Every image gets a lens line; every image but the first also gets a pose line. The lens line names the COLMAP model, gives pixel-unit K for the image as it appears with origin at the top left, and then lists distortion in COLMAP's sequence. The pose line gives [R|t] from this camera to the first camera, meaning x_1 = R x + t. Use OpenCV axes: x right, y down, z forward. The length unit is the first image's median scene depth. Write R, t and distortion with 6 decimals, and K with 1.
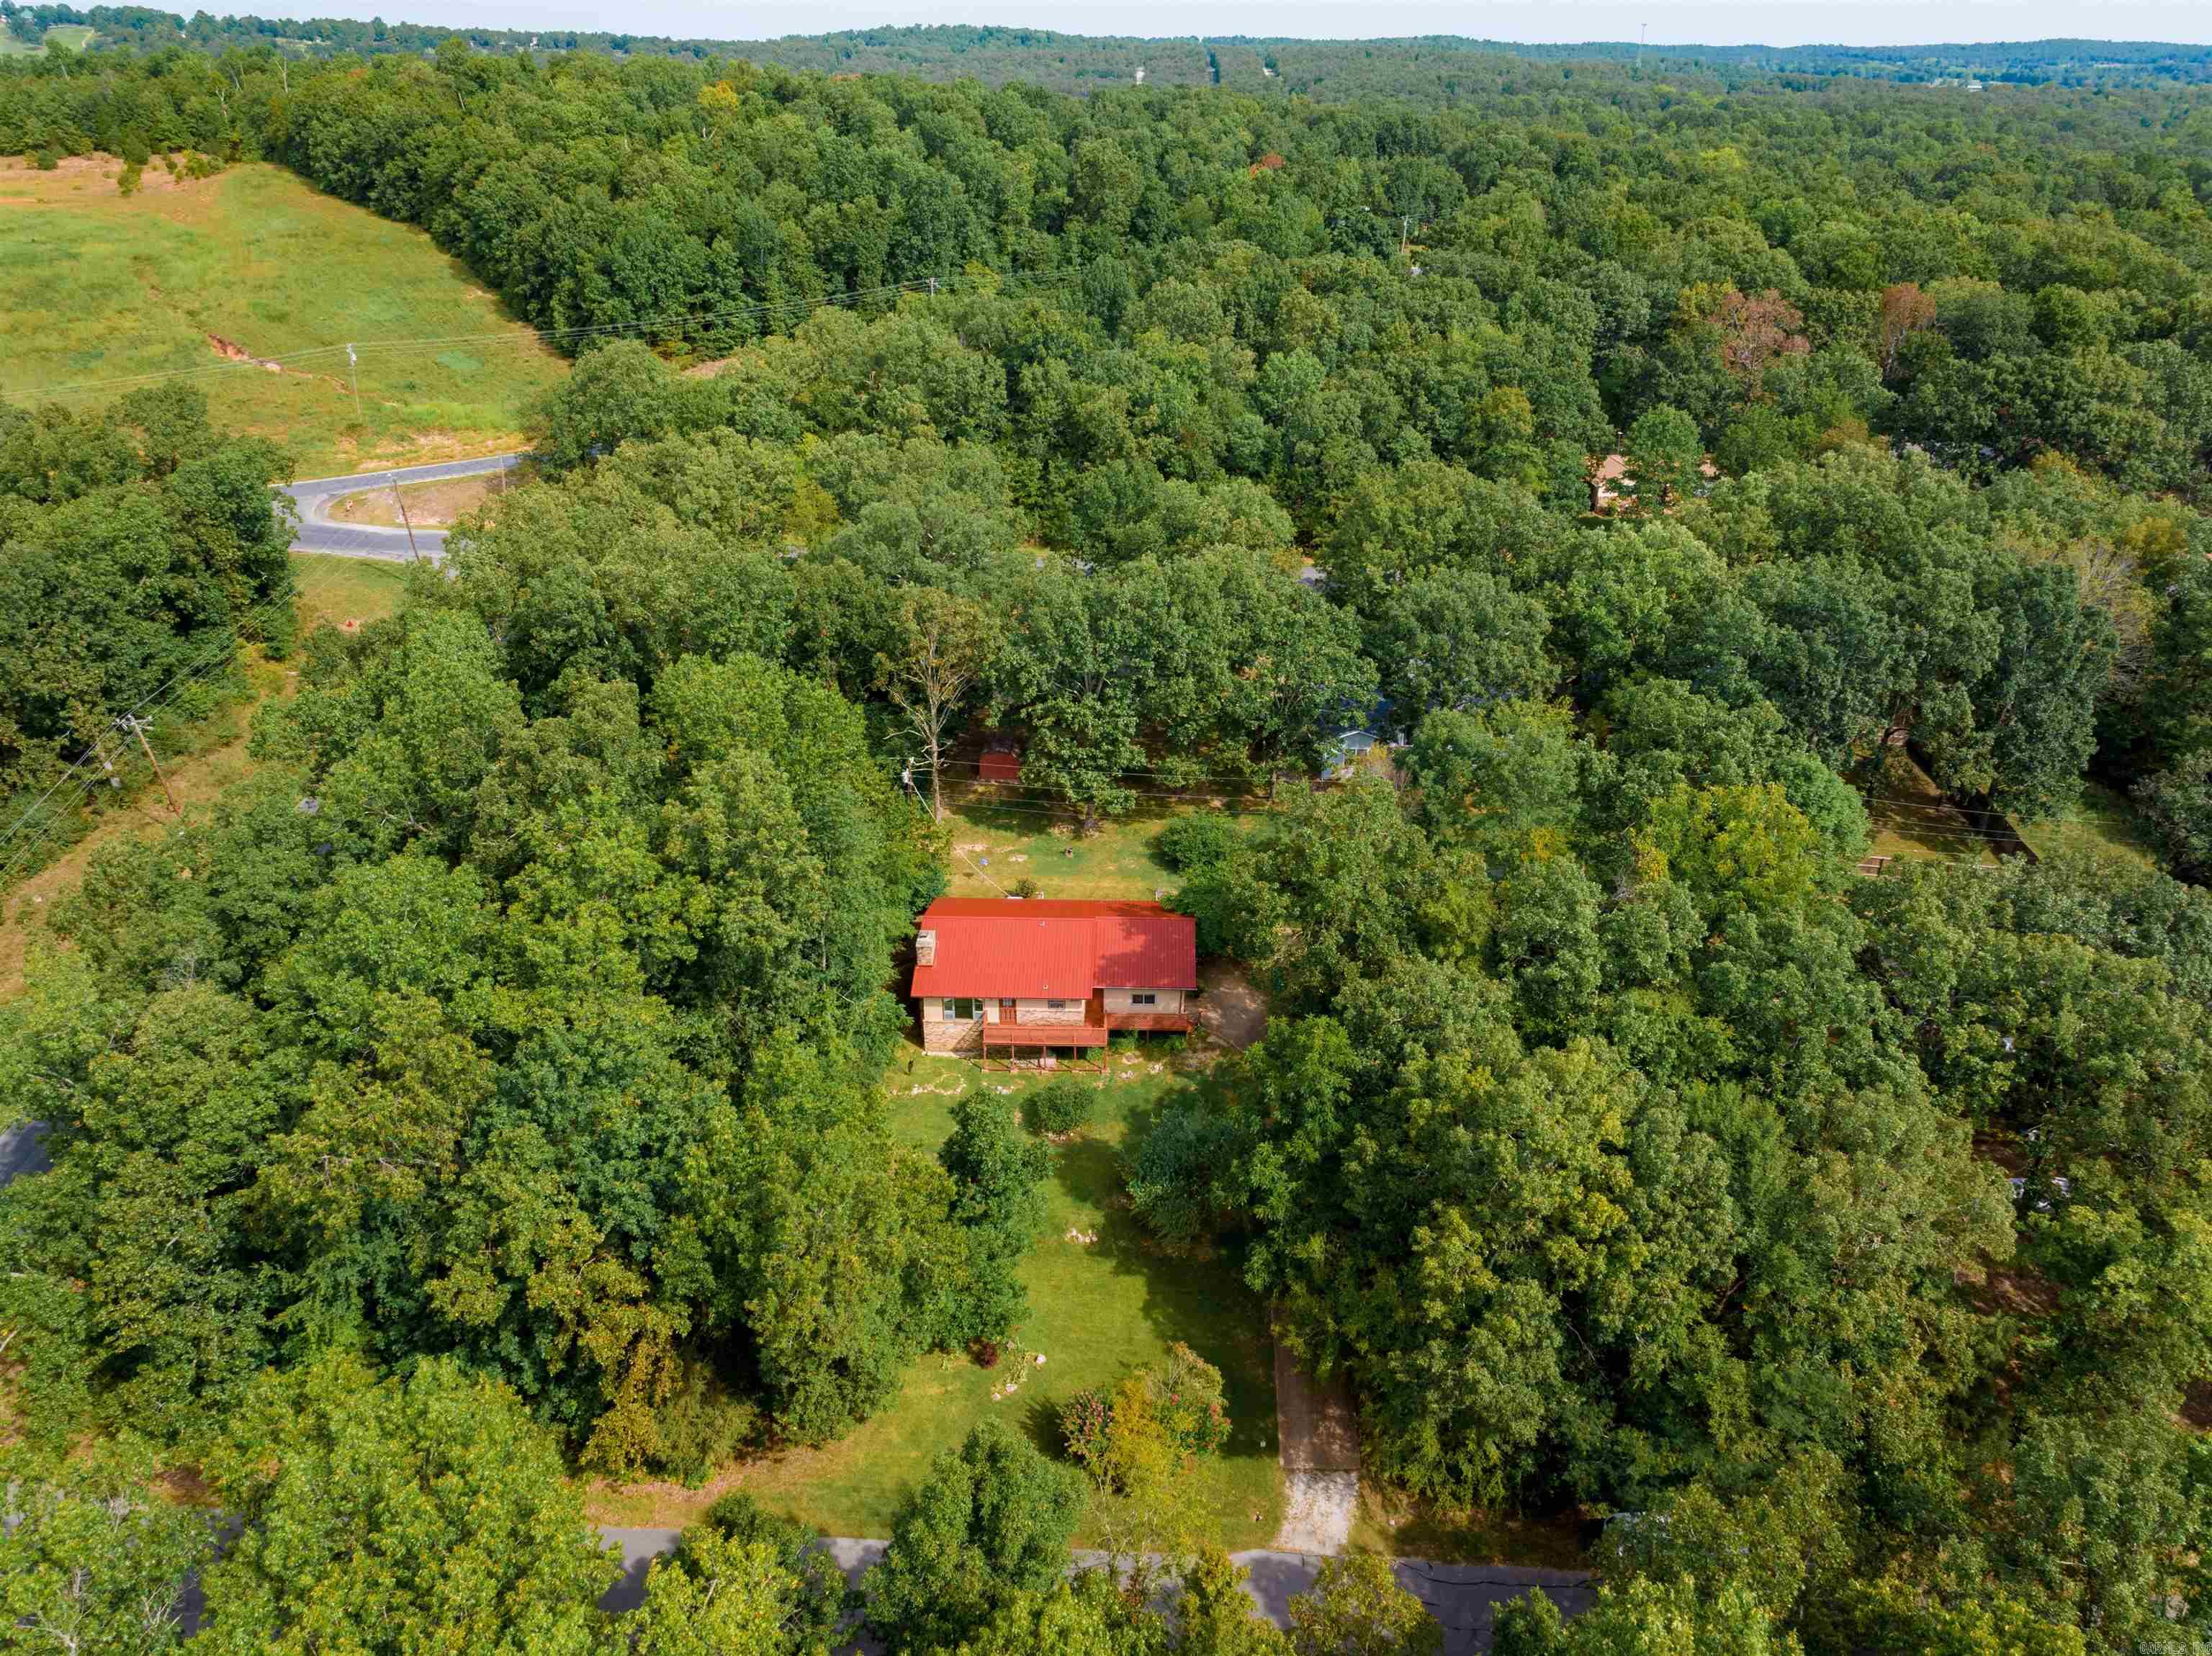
lens RADIAL K [[1538.3, 0, 1106.0], [0, 1538.3, 828.0], [0, 0, 1]] dist [-0.049985, 0.033244]
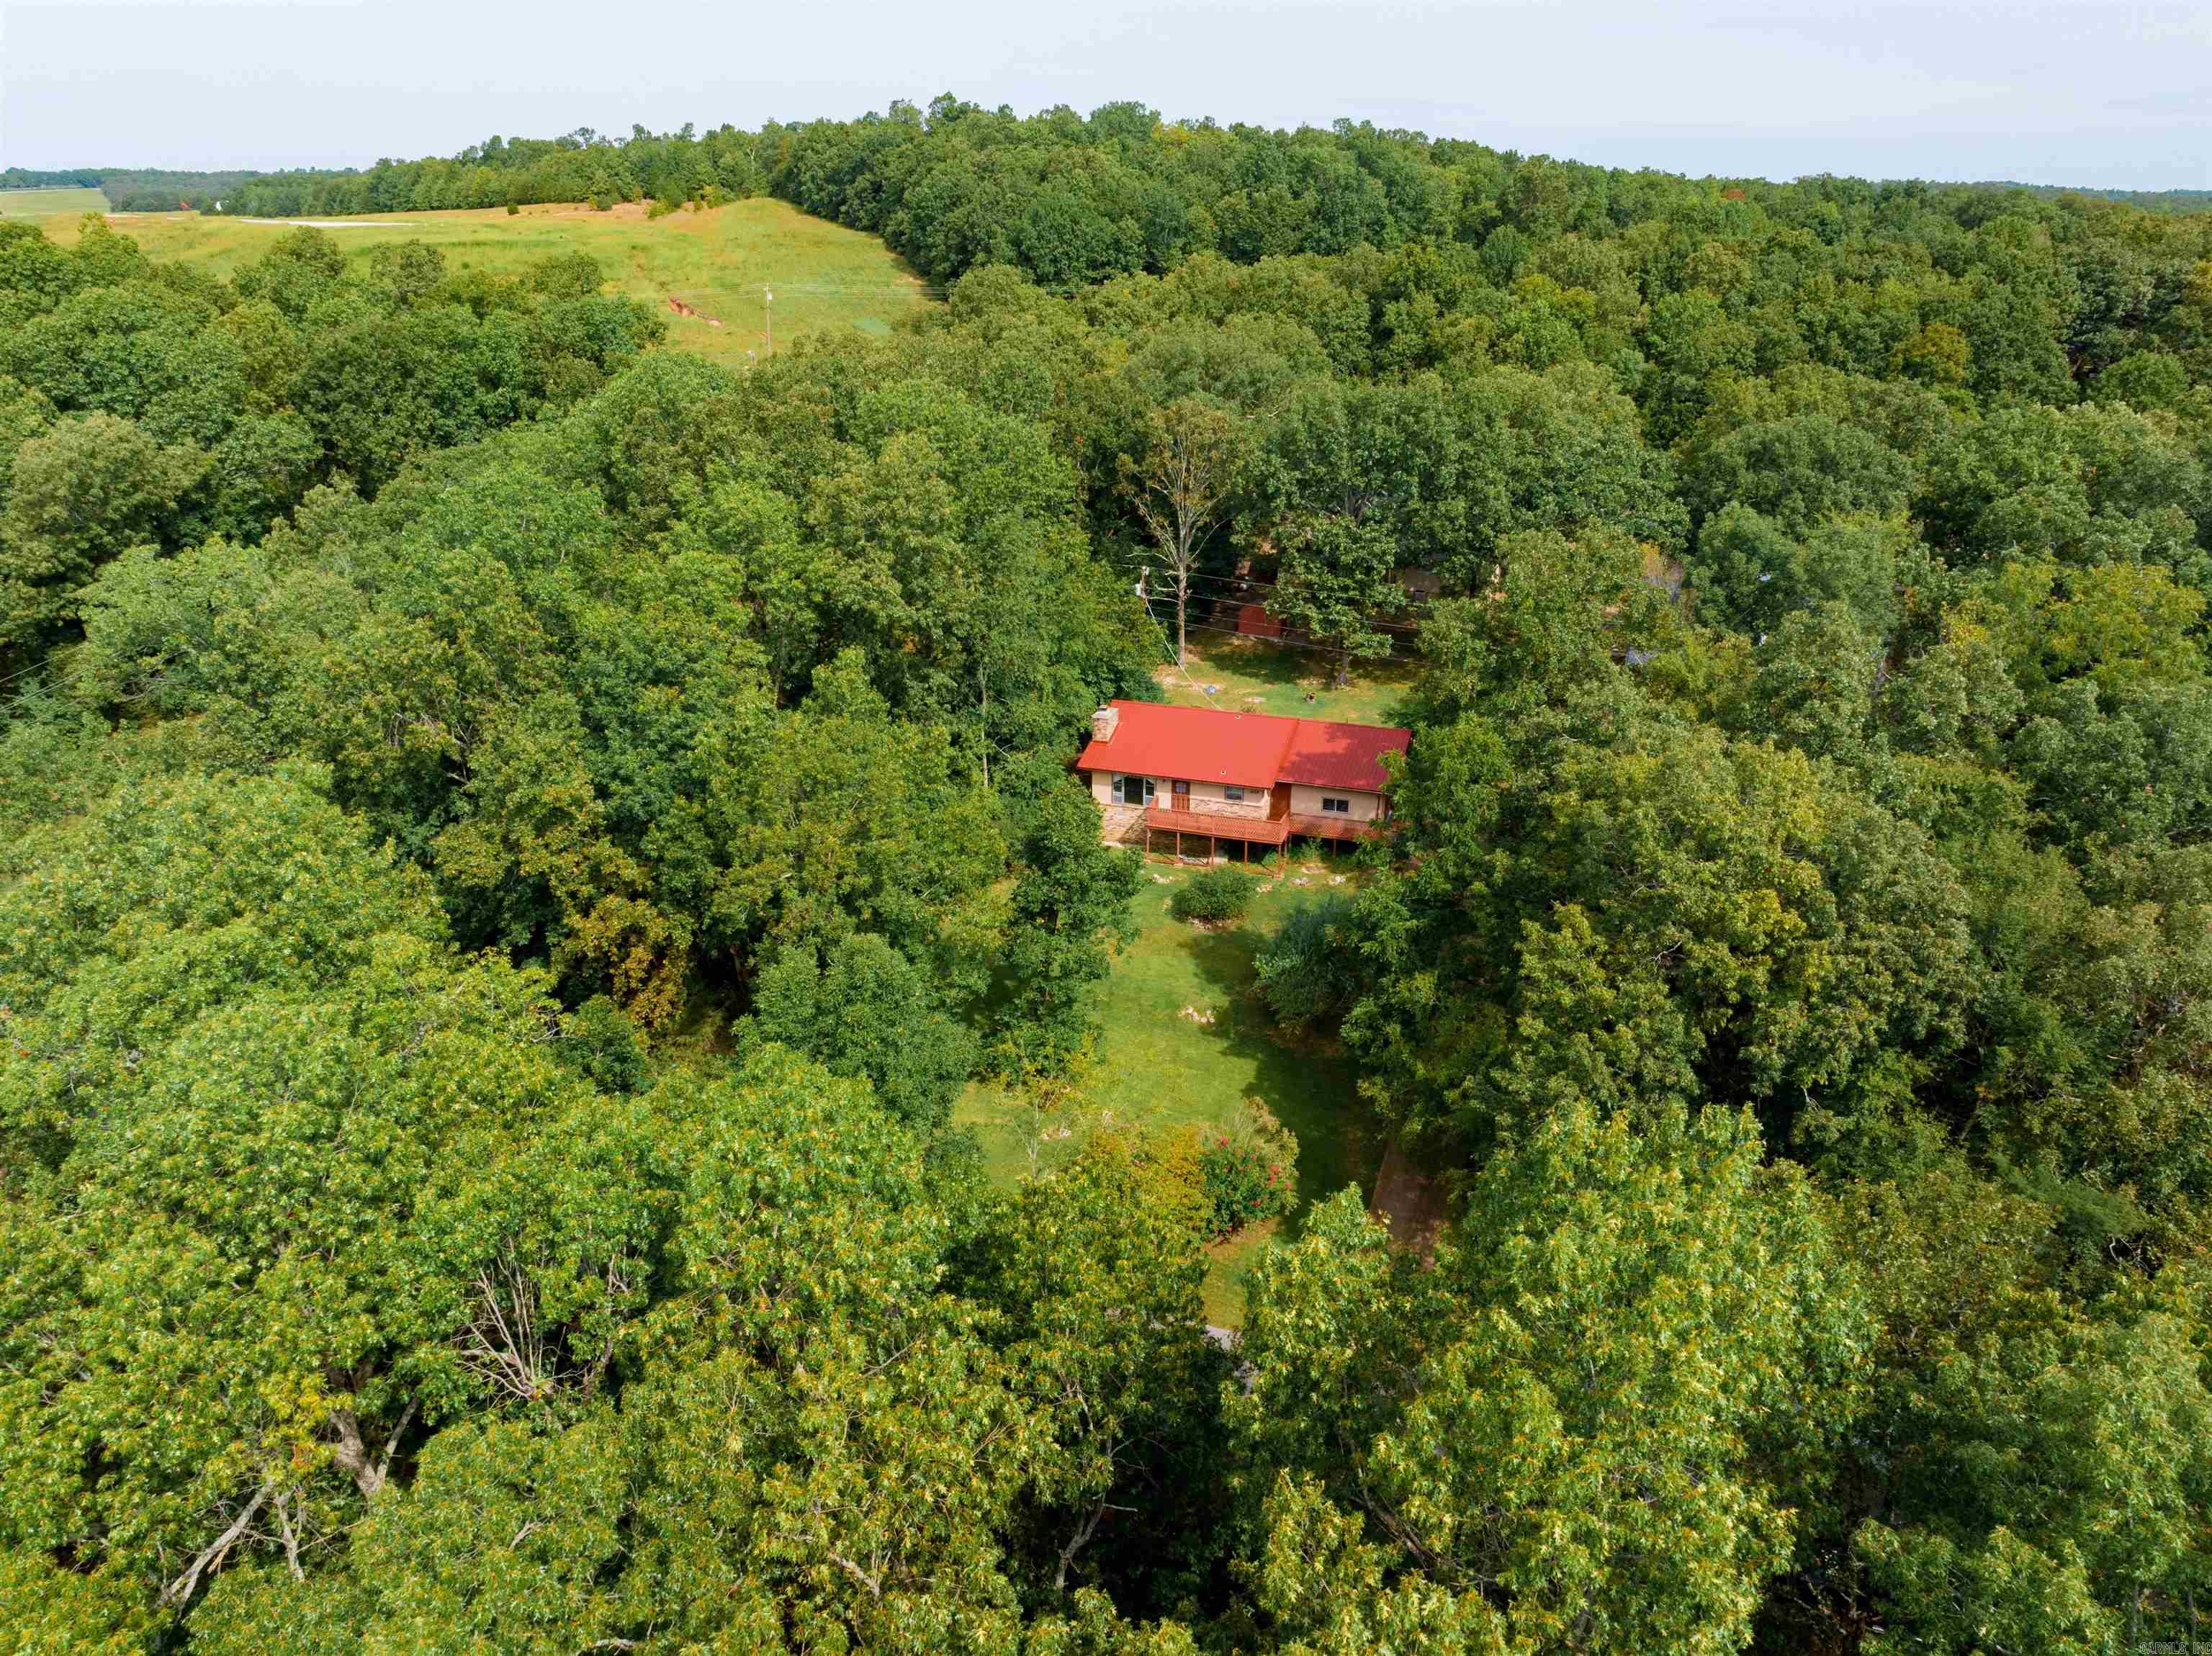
lens RADIAL K [[1538.3, 0, 1106.0], [0, 1538.3, 828.0], [0, 0, 1]] dist [-0.049985, 0.033244]
pose [[0.953575, 0.107734, -0.281227, 0.129274], [-0.131710, 0.988971, -0.067737, 0.176734], [0.270828, 0.101632, 0.957248, 0.116135]]
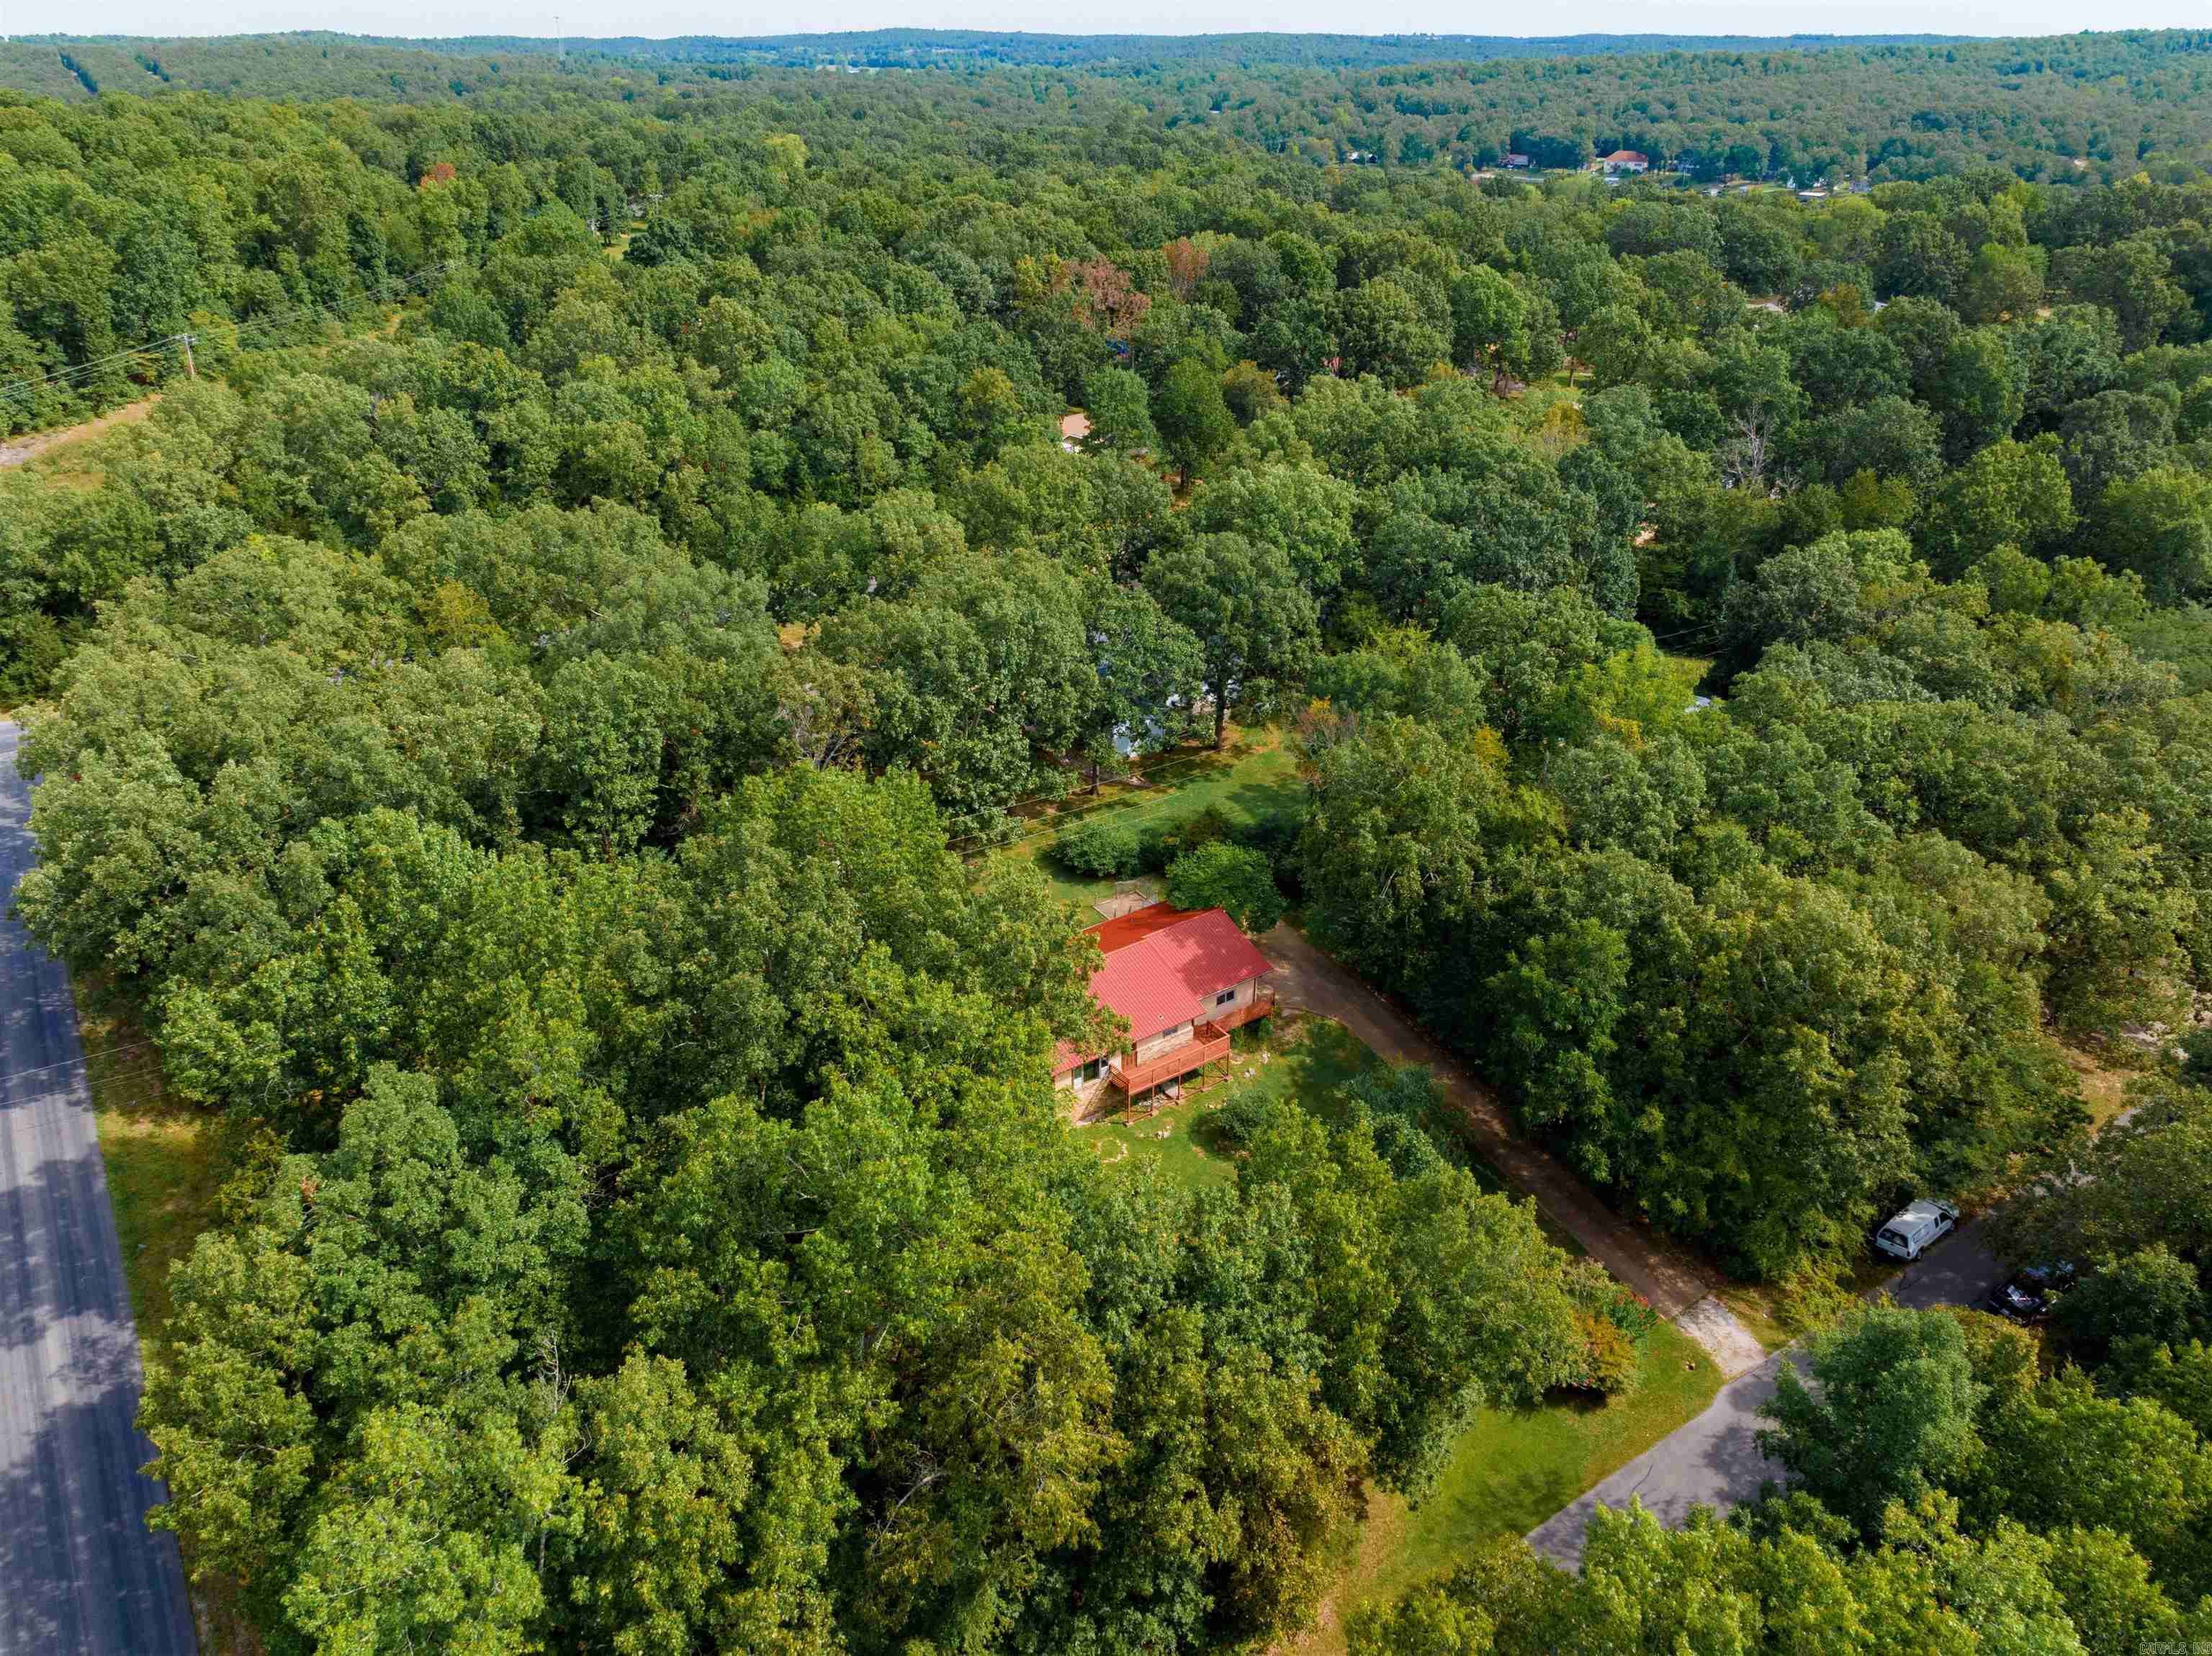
lens RADIAL K [[1538.3, 0, 1106.0], [0, 1538.3, 828.0], [0, 0, 1]] dist [-0.049985, 0.033244]
pose [[0.800839, -0.276314, 0.531326, -0.471886], [0.274539, 0.957870, 0.084340, -0.087194], [-0.532245, 0.078327, 0.842959, 0.171694]]
